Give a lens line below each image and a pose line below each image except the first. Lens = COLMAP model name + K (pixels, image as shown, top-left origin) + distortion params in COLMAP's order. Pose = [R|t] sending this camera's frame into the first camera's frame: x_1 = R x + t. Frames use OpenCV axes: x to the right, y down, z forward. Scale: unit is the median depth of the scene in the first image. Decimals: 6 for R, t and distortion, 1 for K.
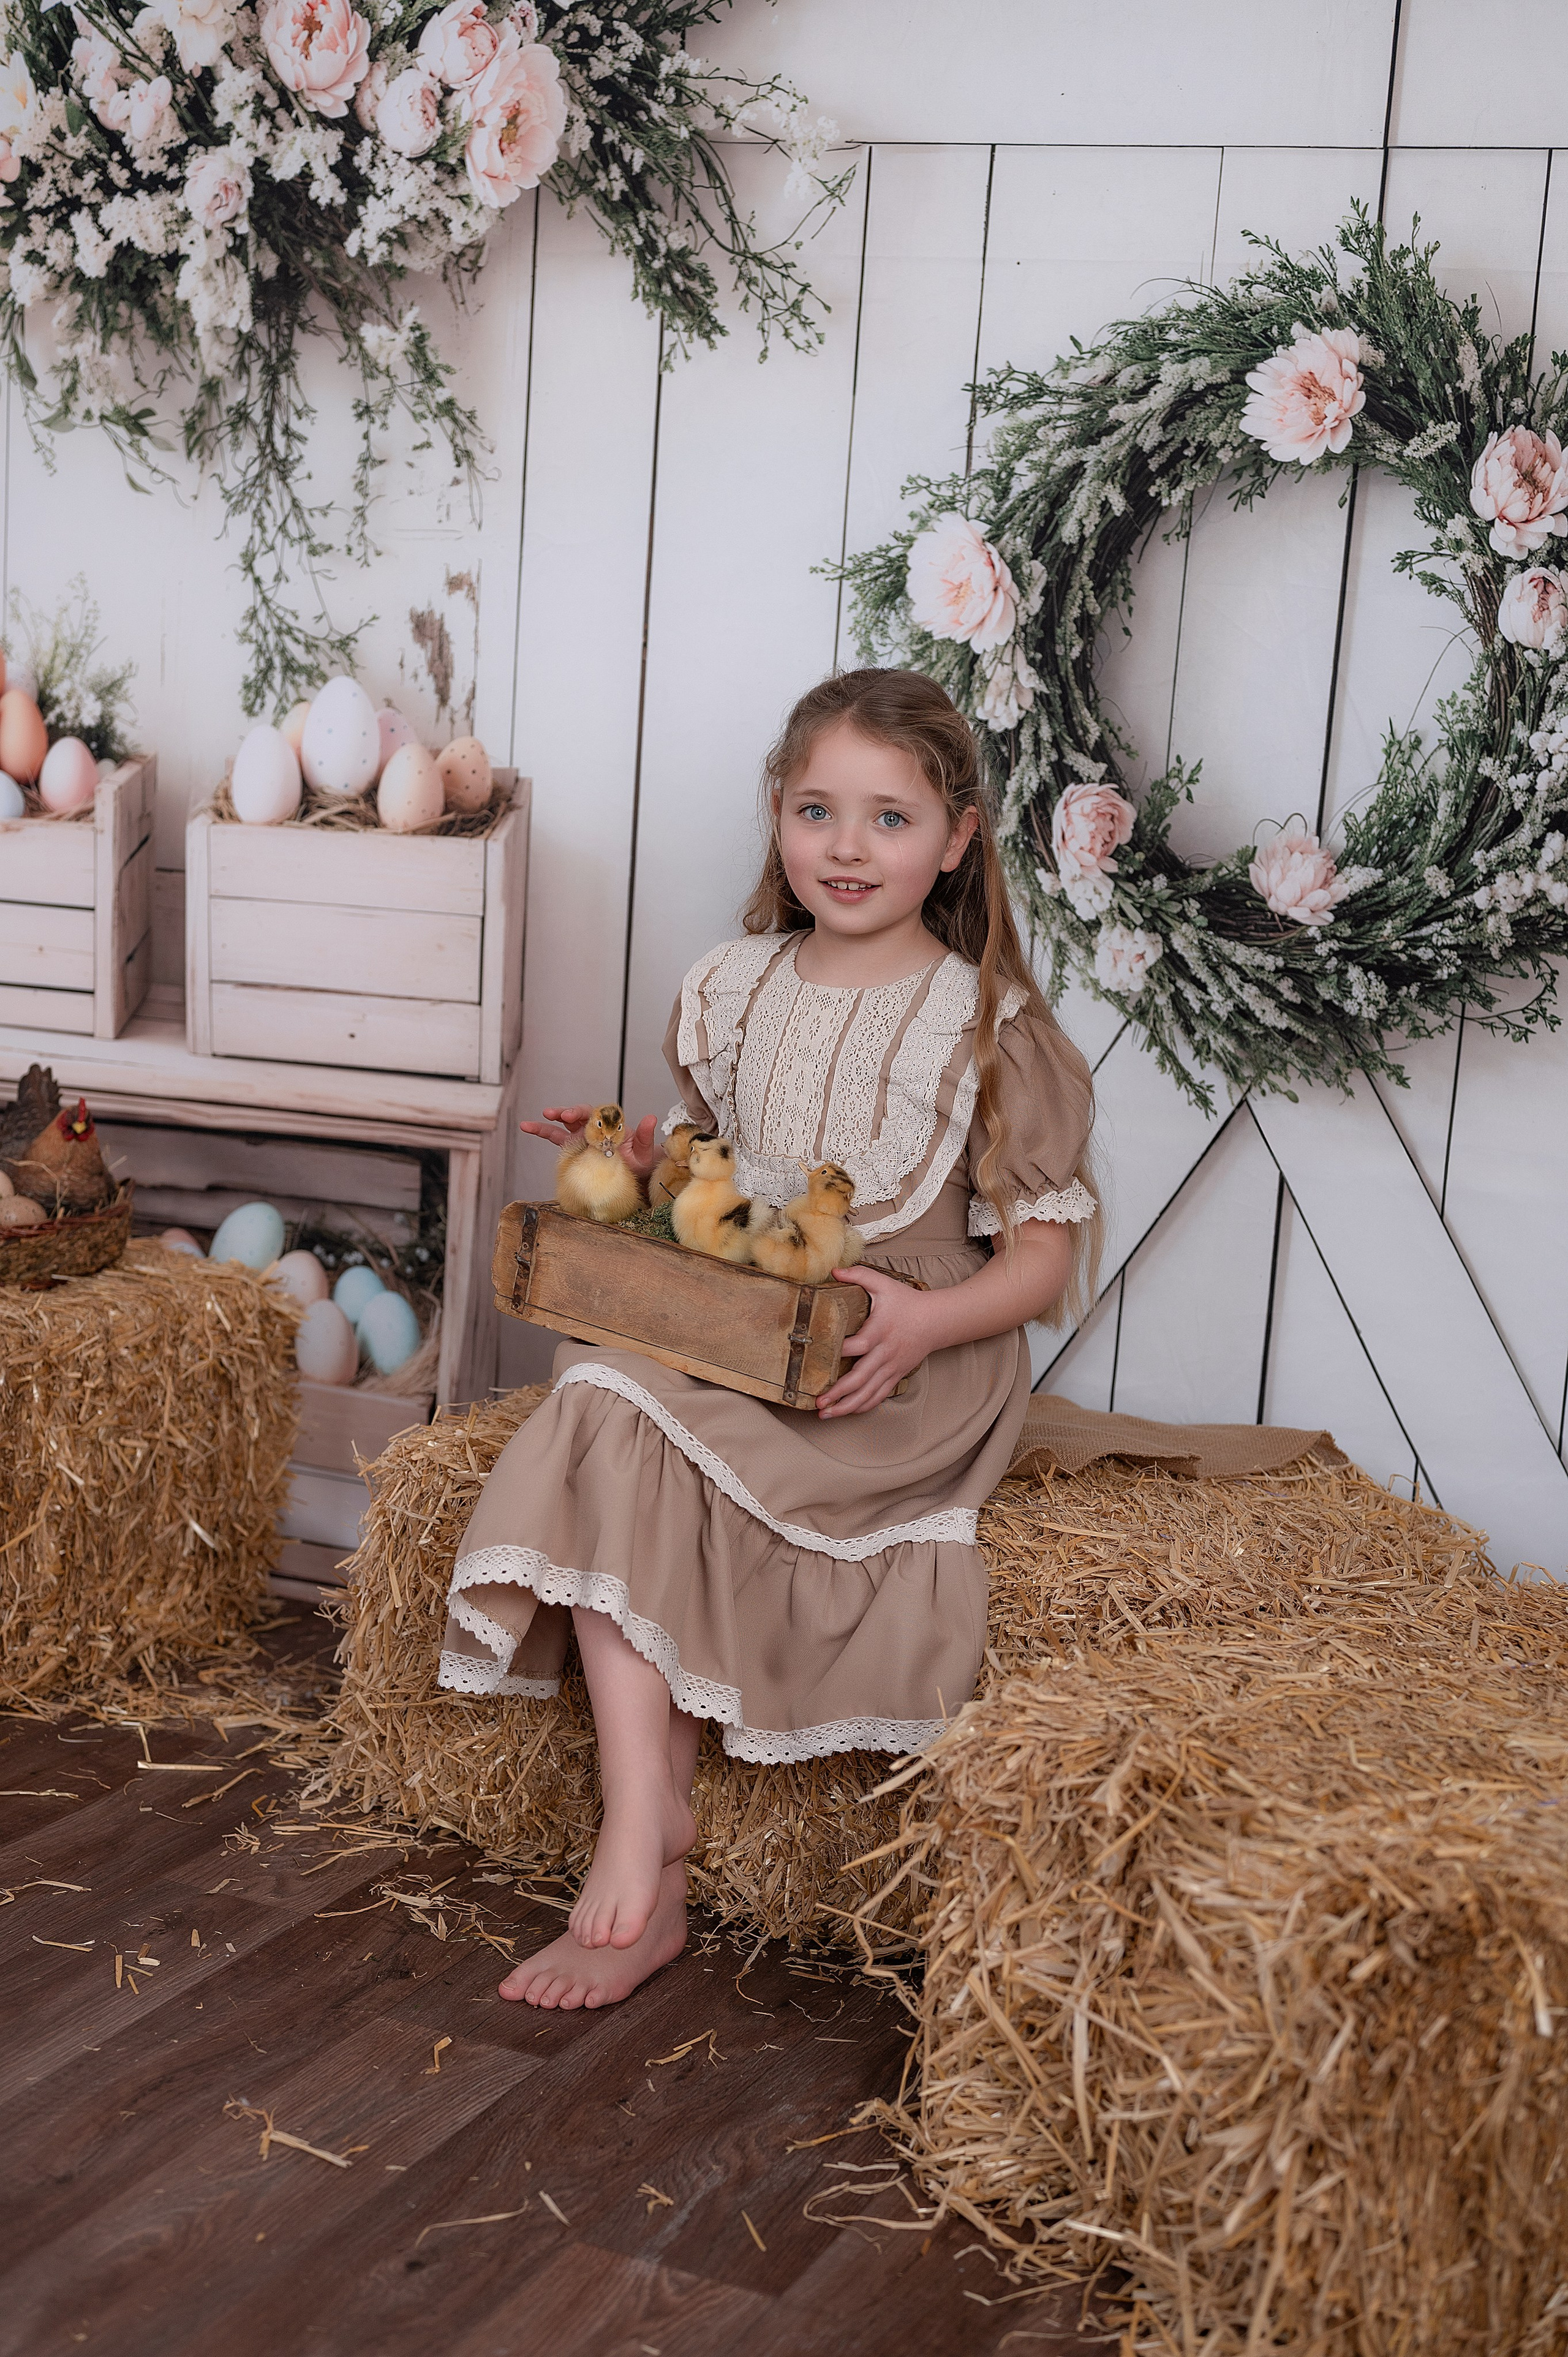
lens RADIAL K [[3333.0, 0, 740.4], [0, 3333.0, 1239.4], [0, 0, 1]] dist [-0.006845, 0.000000]
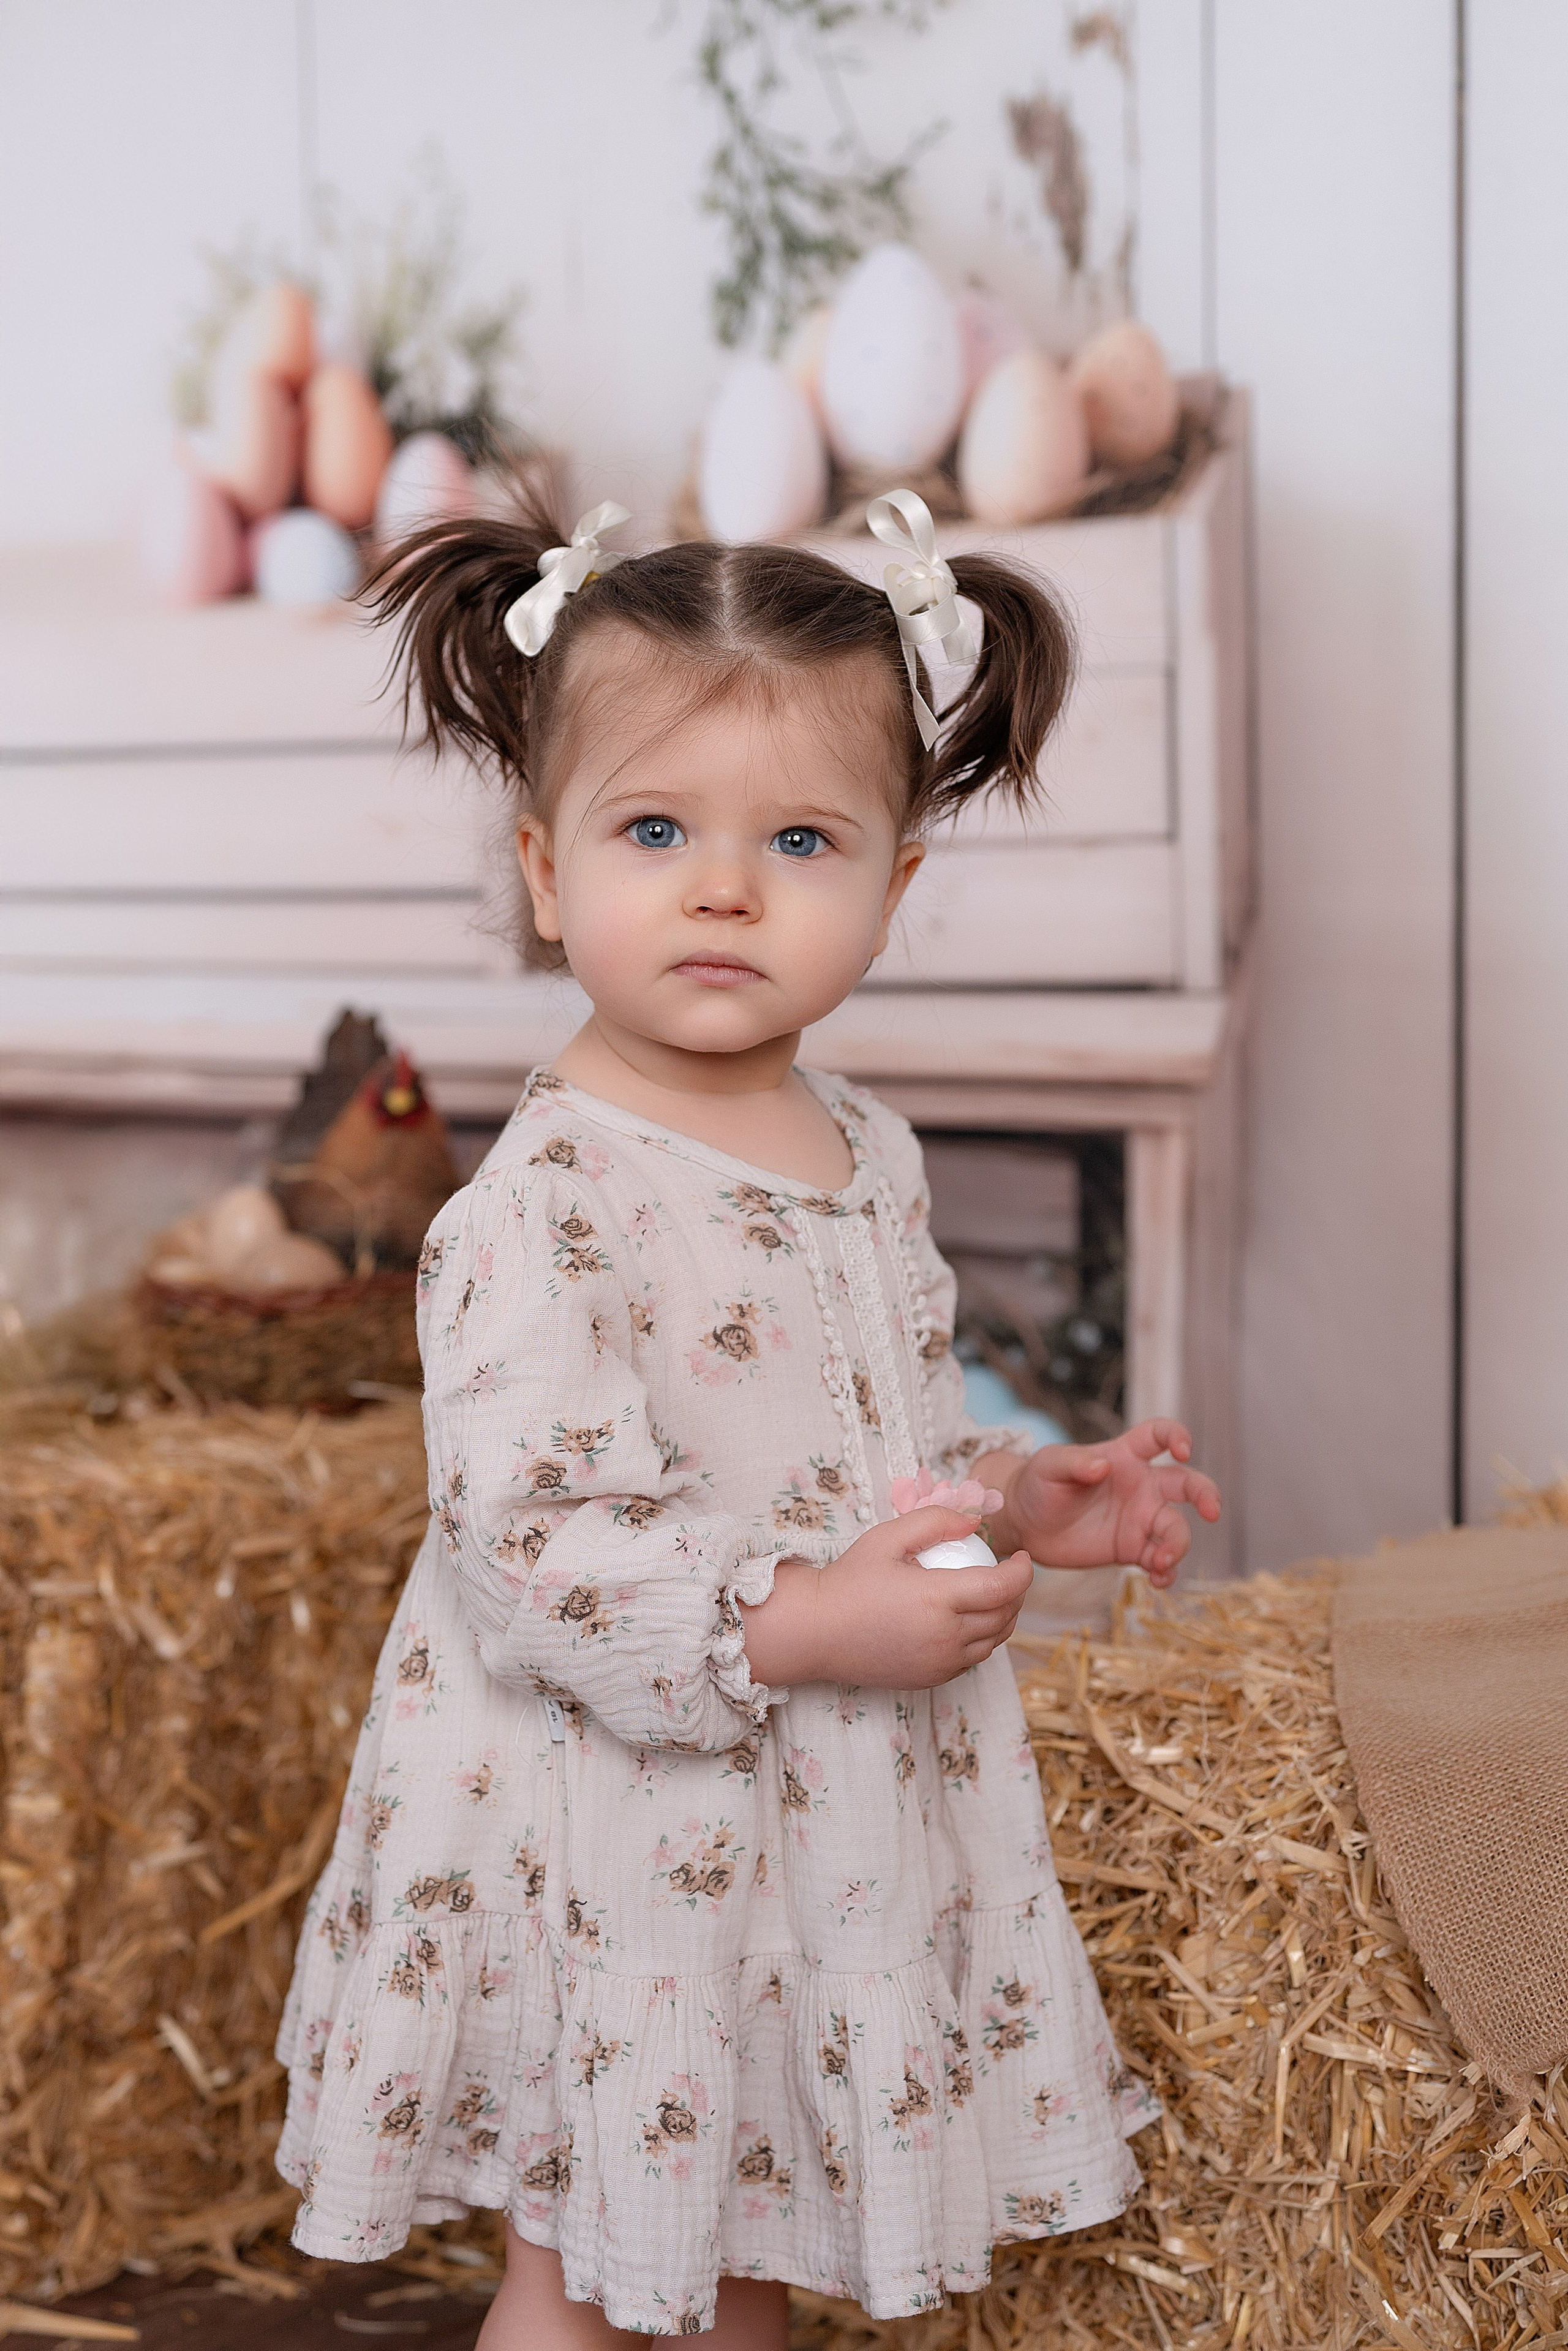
lens RADIAL K [[4142.1, 0, 697.3], [0, 4142.1, 1138.3], [0, 0, 1]] dist [-0.043349, 0.000000]
pose [[0.973170, -0.049883, -0.224617, -0.008477], [0.030940, 0.995721, -0.087078, 0.028160], [0.227999, 0.077792, 0.970549, 0.365617]]
